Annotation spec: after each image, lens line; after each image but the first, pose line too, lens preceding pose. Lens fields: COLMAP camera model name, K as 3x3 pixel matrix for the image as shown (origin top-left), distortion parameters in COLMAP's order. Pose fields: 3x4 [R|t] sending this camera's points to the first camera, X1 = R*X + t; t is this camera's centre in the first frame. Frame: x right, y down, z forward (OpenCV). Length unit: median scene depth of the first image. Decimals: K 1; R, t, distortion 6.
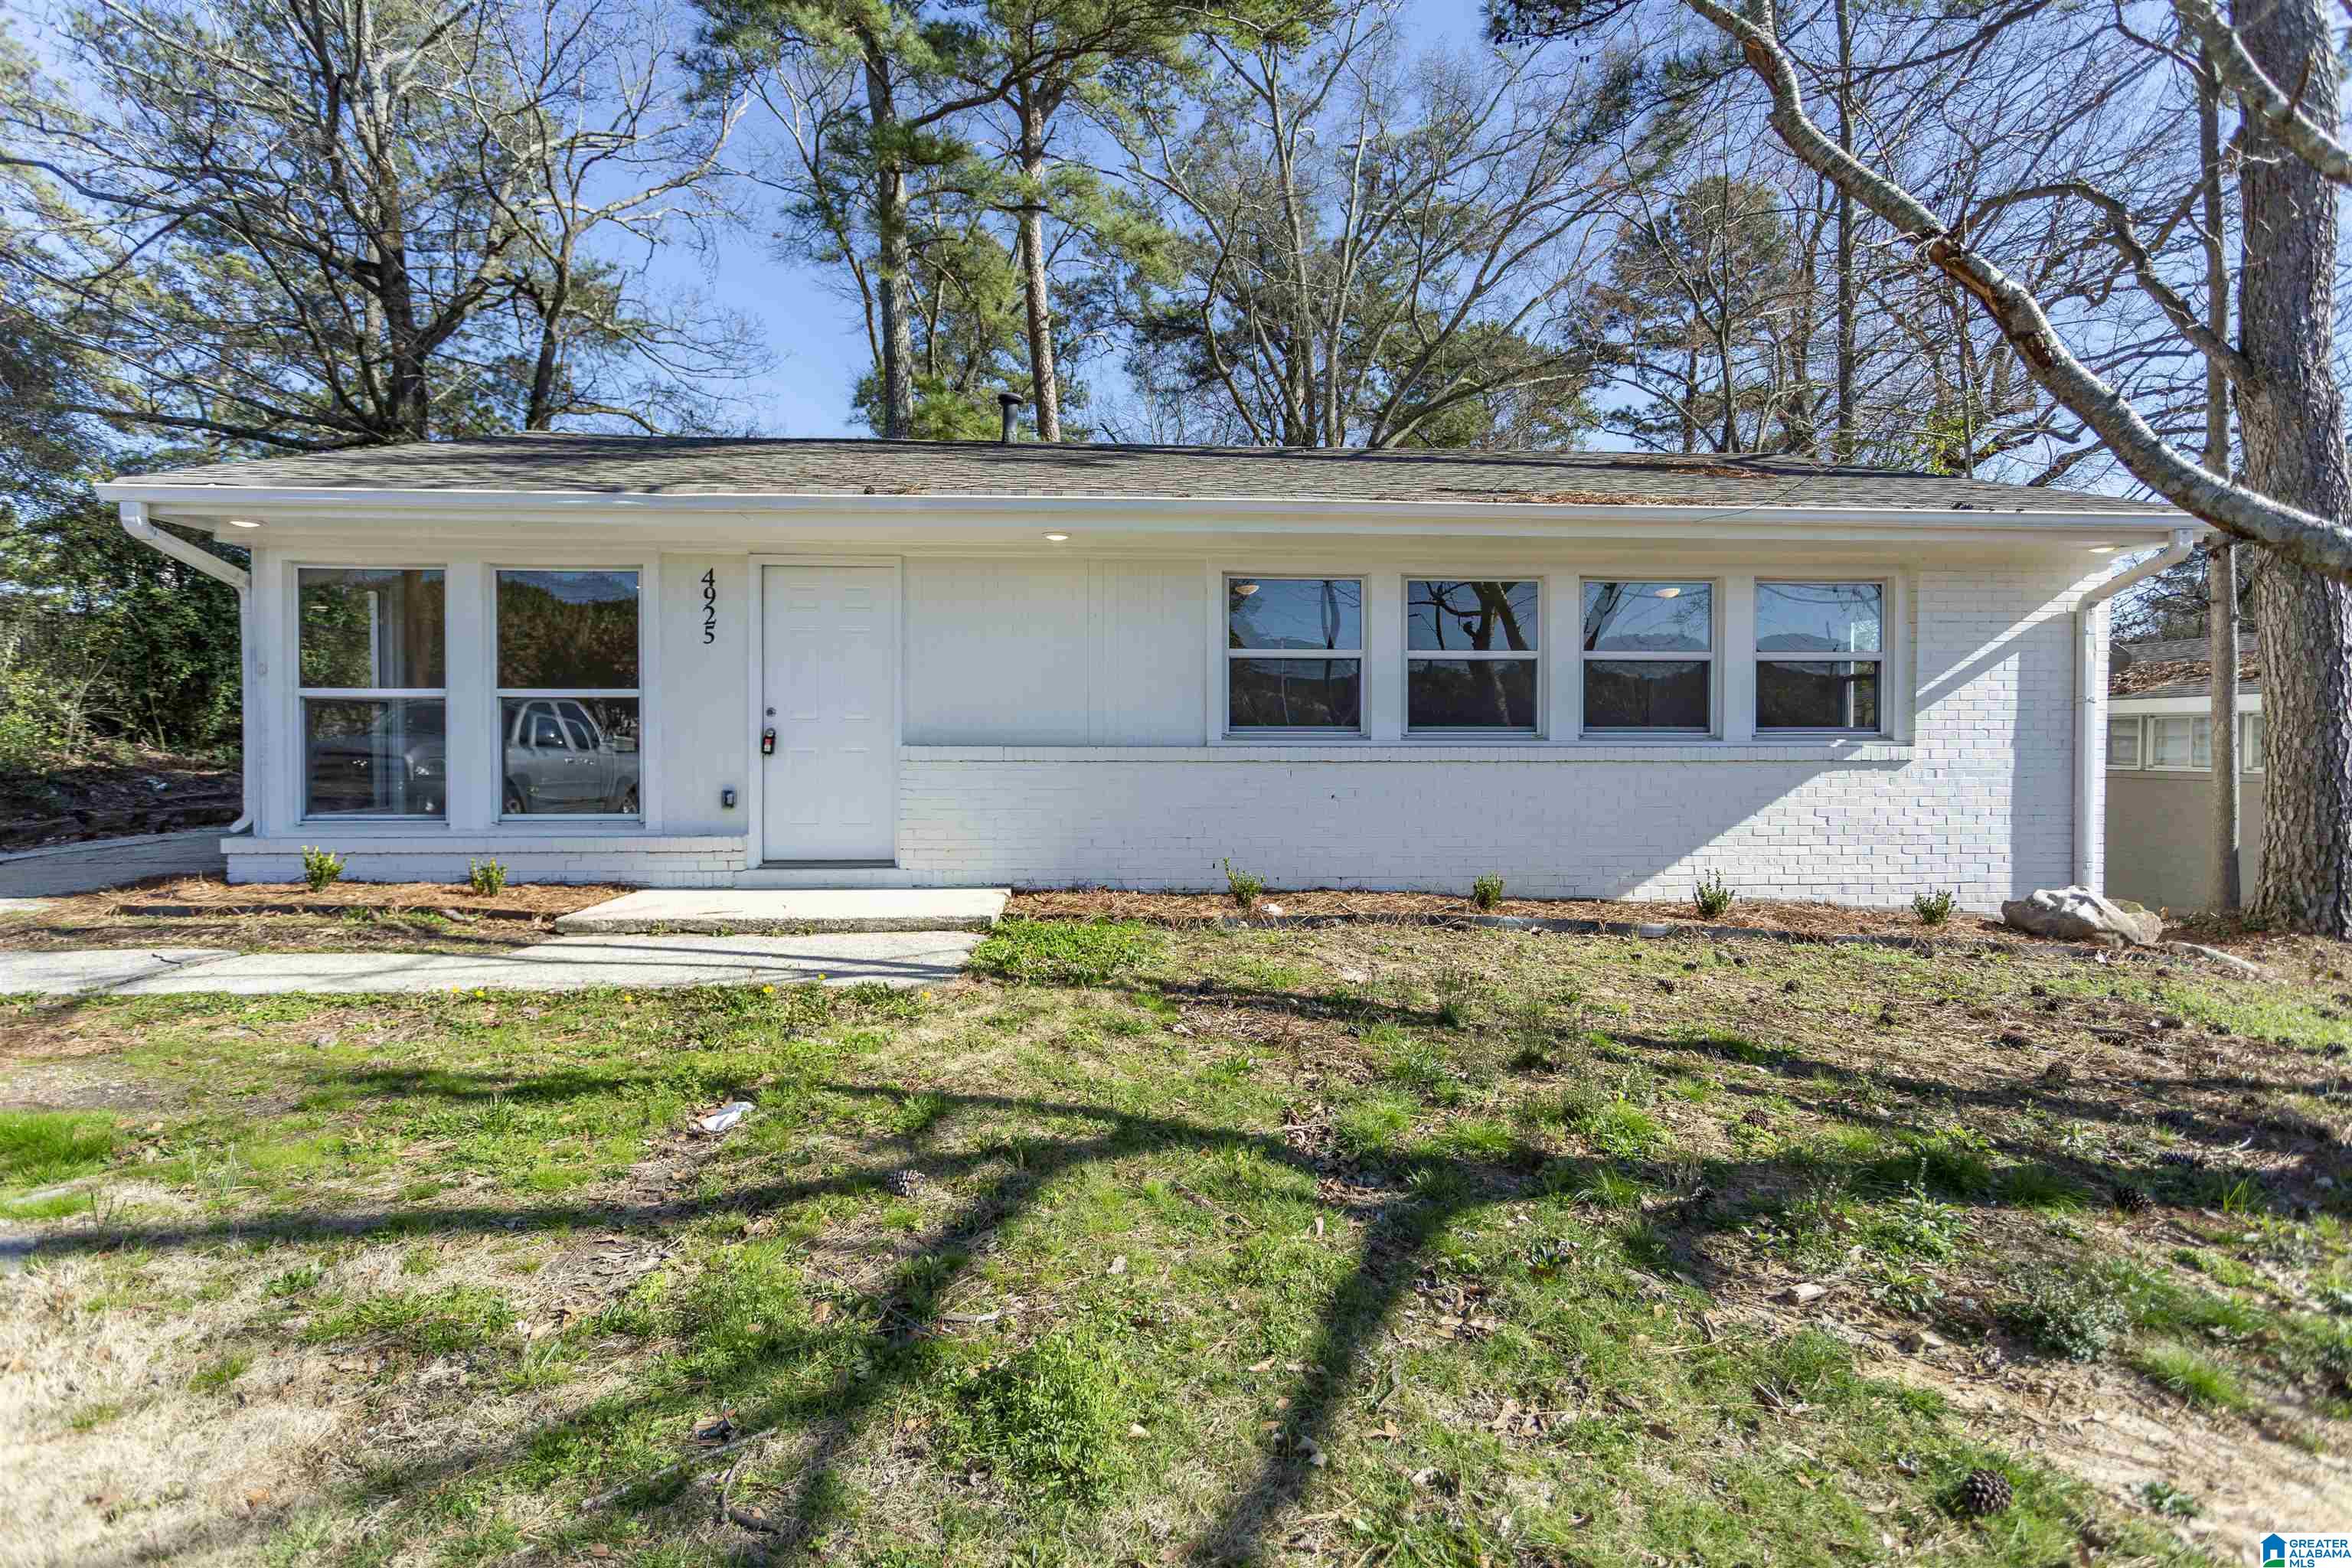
lens RADIAL K [[1116.4, 0, 1180.0], [0, 1116.4, 780.2], [0, 0, 1]] dist [0.002902, 0.000764]
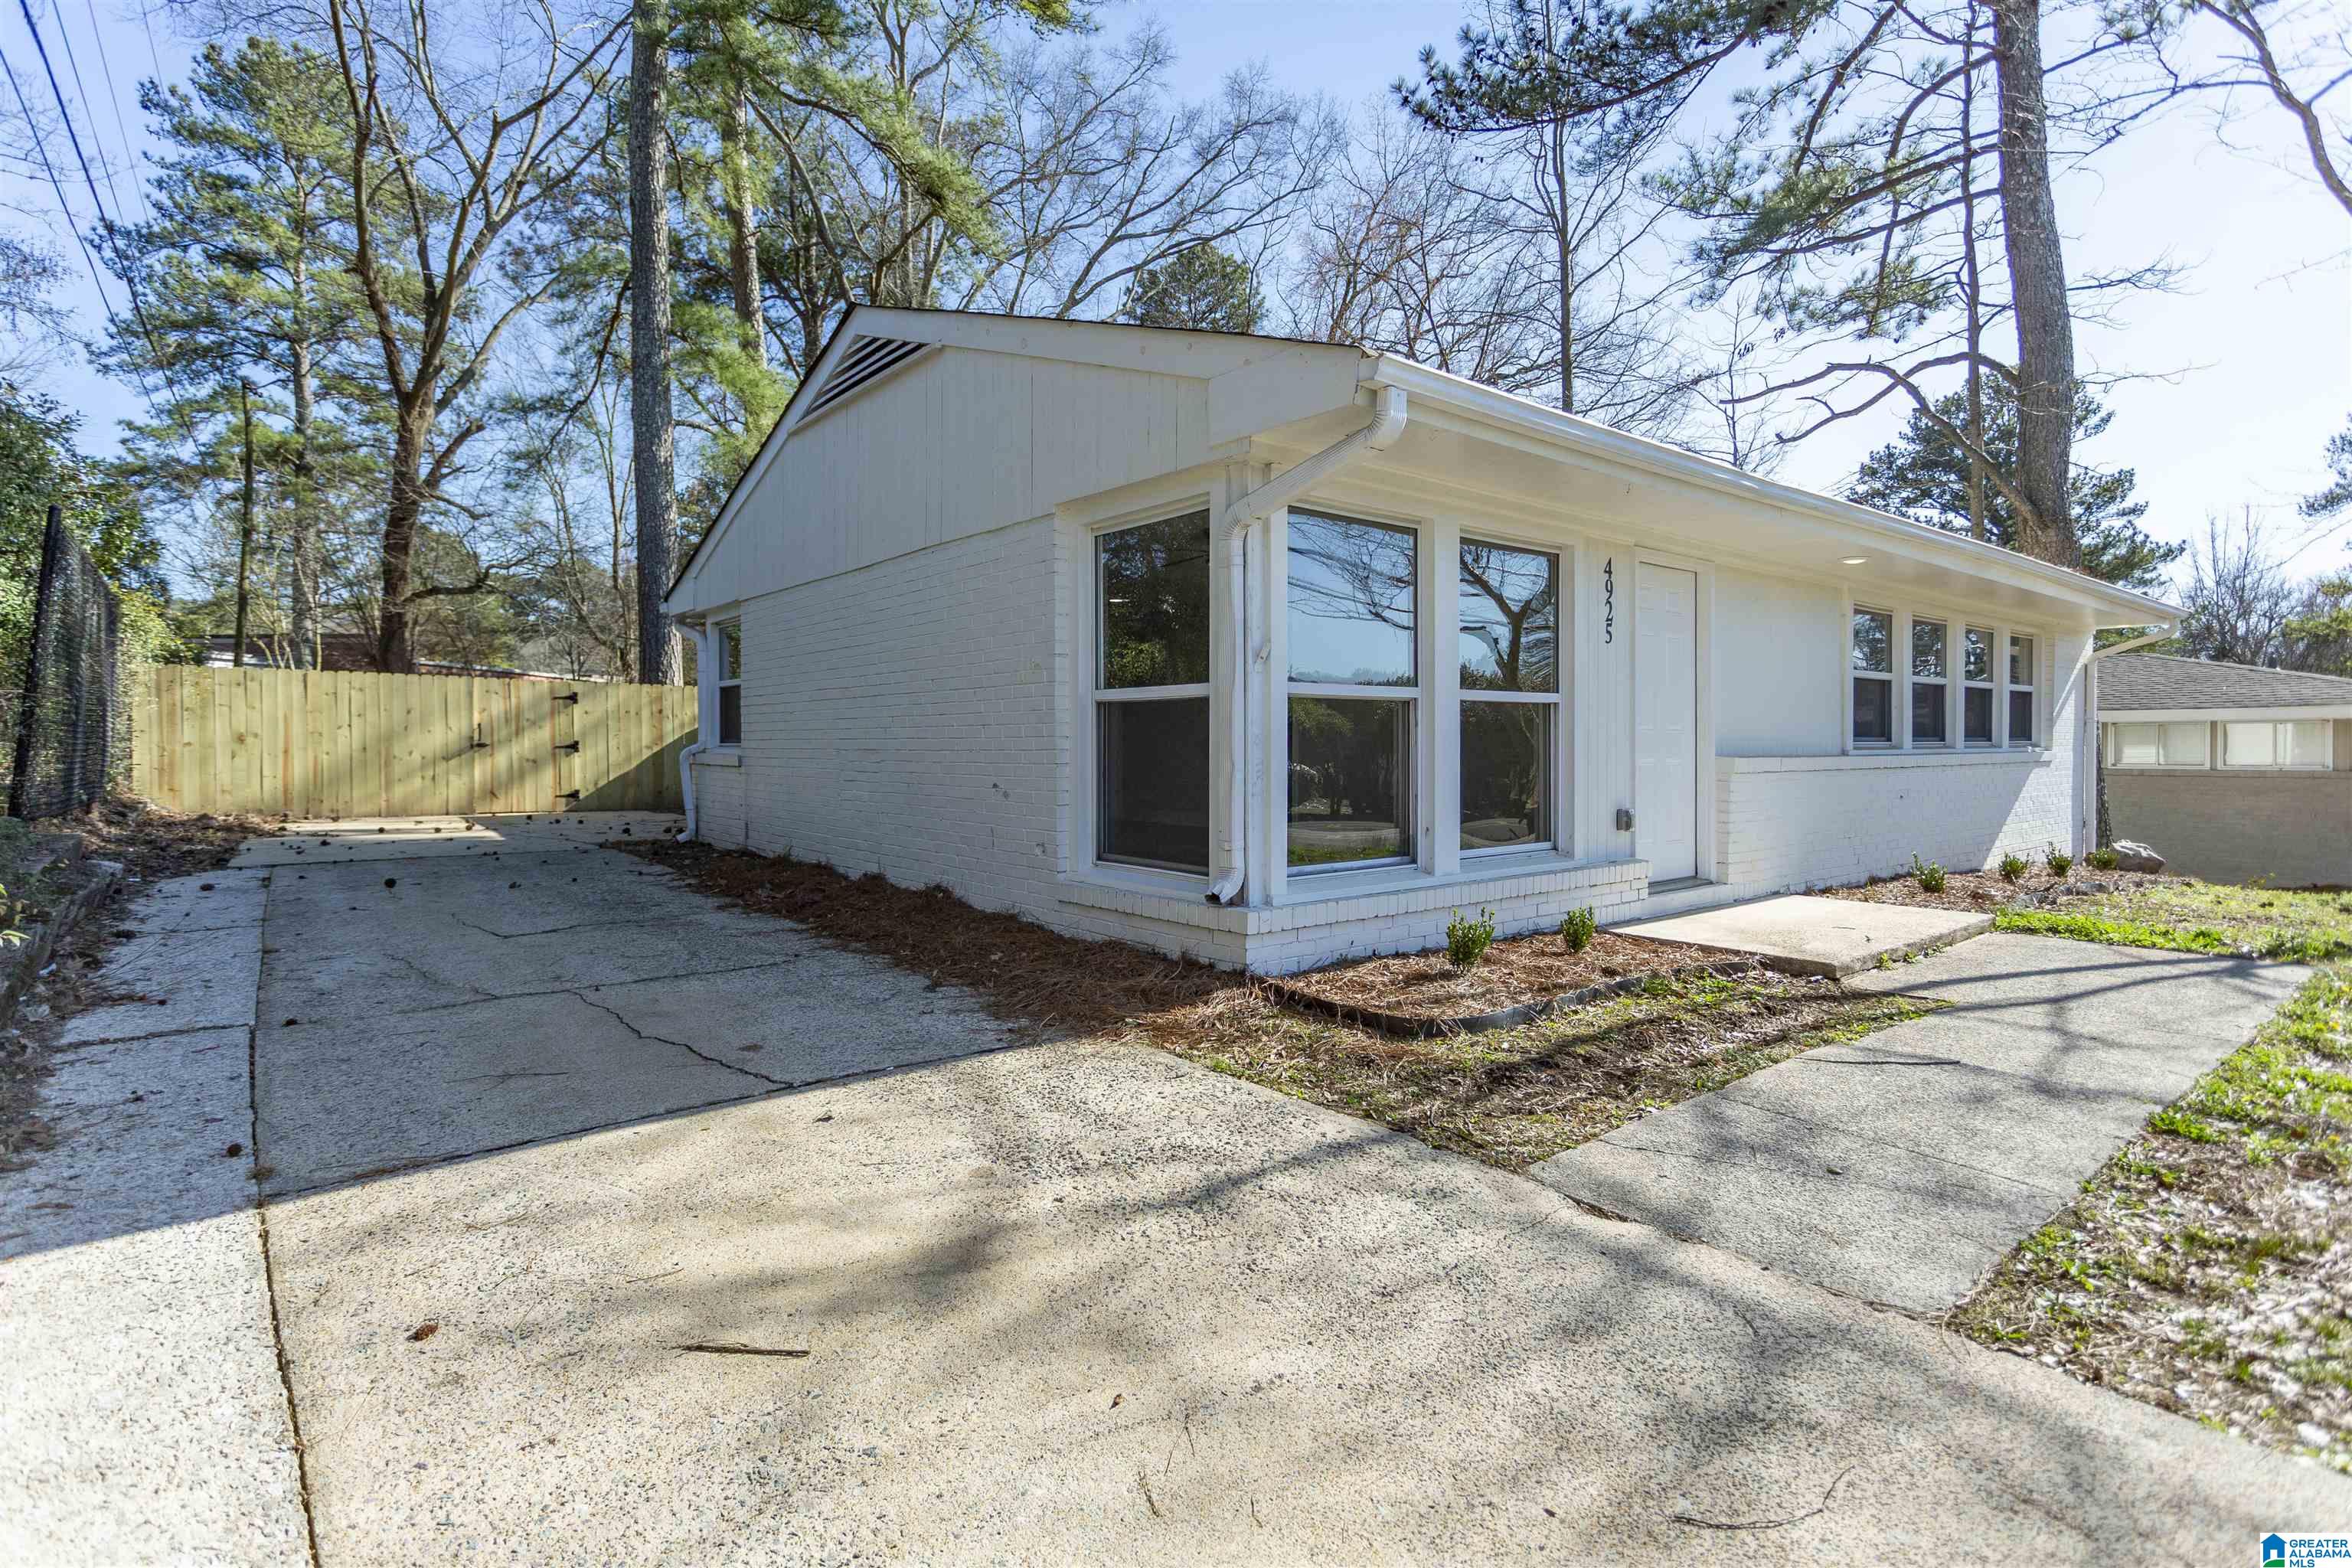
lens RADIAL K [[1116.4, 0, 1156.1], [0, 1116.4, 795.1], [0, 0, 1]] dist [0.002902, 0.000764]
pose [[0.816904, -0.030337, 0.575975, -1.197568], [0.019994, 0.999505, 0.024288, -0.032018], [-0.576427, -0.008325, 0.817106, 0.465077]]
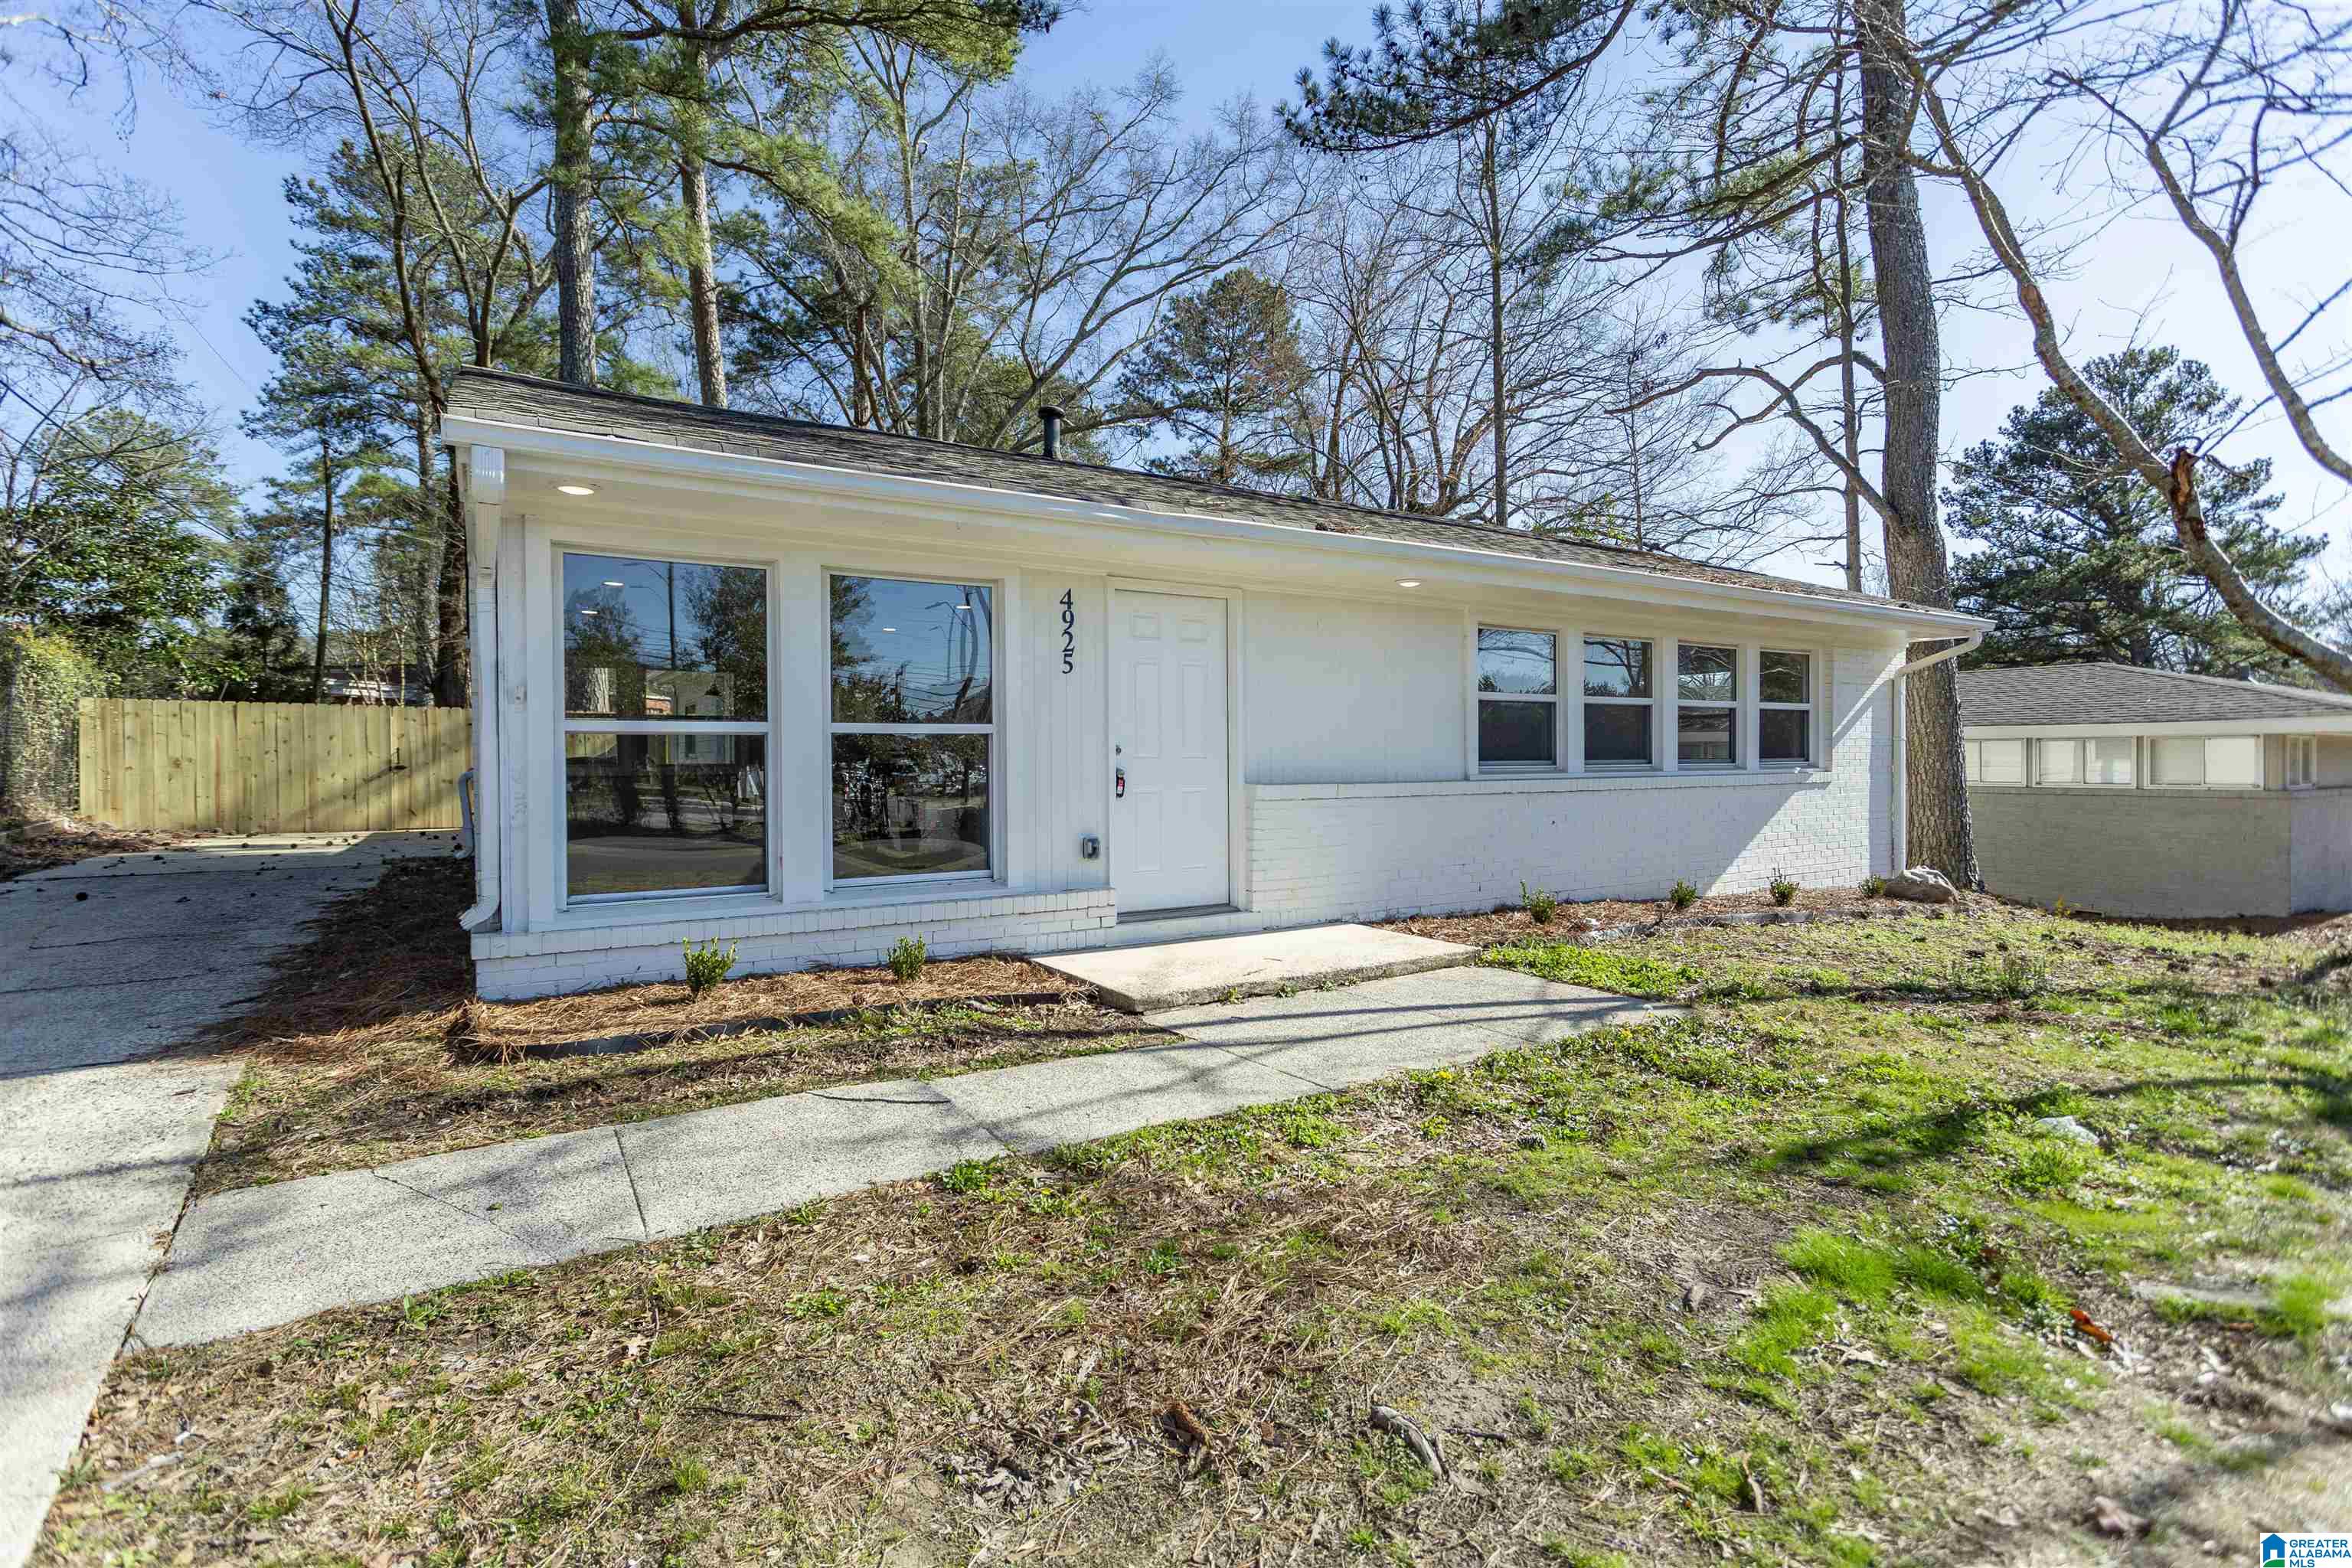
lens RADIAL K [[1116.4, 0, 1174.2], [0, 1116.4, 779.4], [0, 0, 1]] dist [0.002902, 0.000764]
pose [[0.875158, -0.015420, 0.483592, -0.751116], [0.022682, 0.999701, -0.009170, -0.027358], [-0.483306, 0.018995, 0.875246, 0.179587]]
